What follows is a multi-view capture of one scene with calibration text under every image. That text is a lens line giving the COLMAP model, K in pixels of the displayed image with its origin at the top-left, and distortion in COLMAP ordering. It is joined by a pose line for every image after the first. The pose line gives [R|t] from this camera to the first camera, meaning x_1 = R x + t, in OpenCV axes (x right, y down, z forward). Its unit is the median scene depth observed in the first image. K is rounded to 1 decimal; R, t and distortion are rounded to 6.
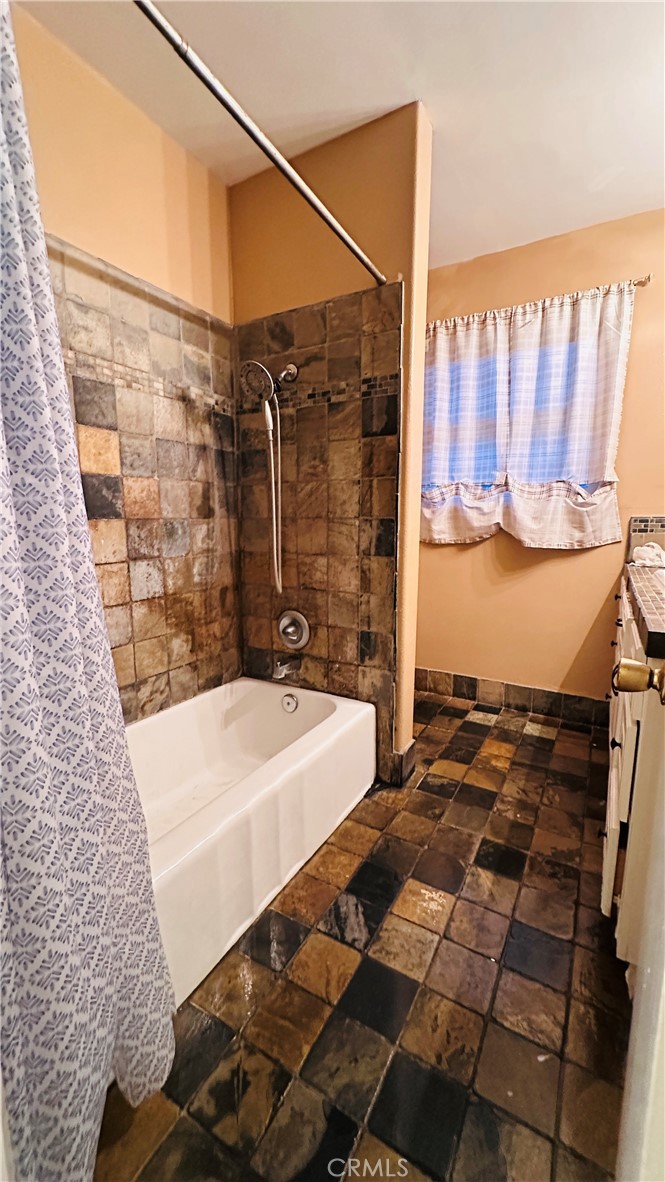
lens RADIAL K [[470.1, 0, 332.5], [0, 470.1, 591.0], [0, 0, 1]] dist [-0.003698, -0.000266]
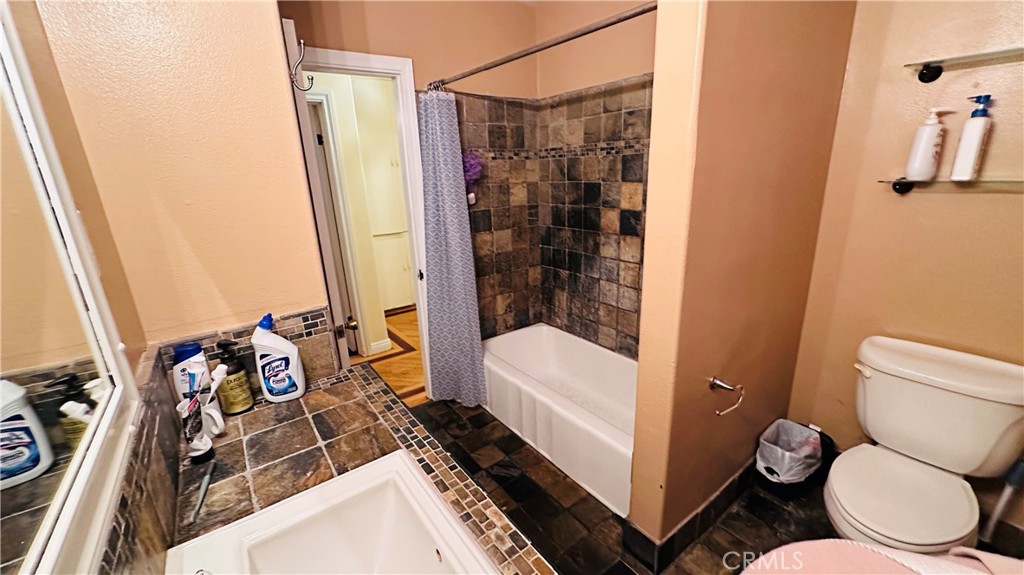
lens RADIAL K [[407.3, 0, 512.0], [0, 407.3, 287.5], [0, 0, 1]] dist [-0.003698, -0.000266]
pose [[-0.398122, 0.274696, -0.875238, 0.696144], [-0.098033, 0.935907, 0.338330, -0.297912], [0.912079, 0.220499, -0.345676, 0.797216]]
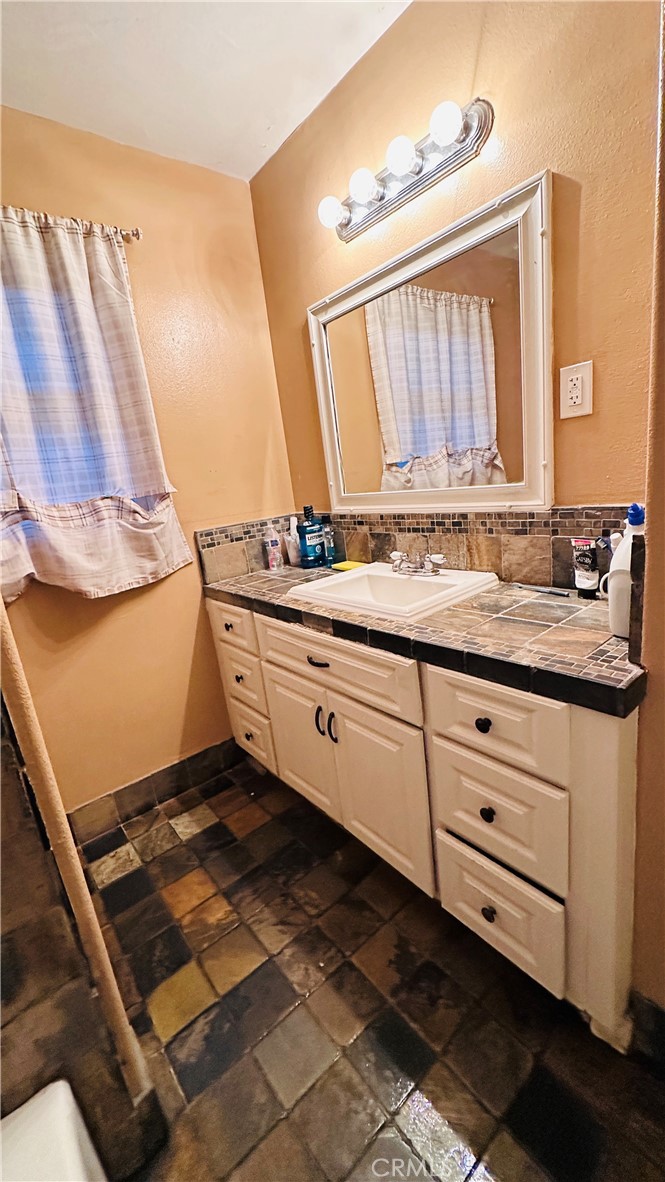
lens RADIAL K [[470.1, 0, 332.5], [0, 470.1, 591.0], [0, 0, 1]] dist [-0.003698, -0.000266]
pose [[0.345097, -0.267560, 0.899622, -0.069380], [0.263527, 0.947571, 0.180731, -0.143622], [-0.900812, 0.174705, 0.397513, 0.455156]]
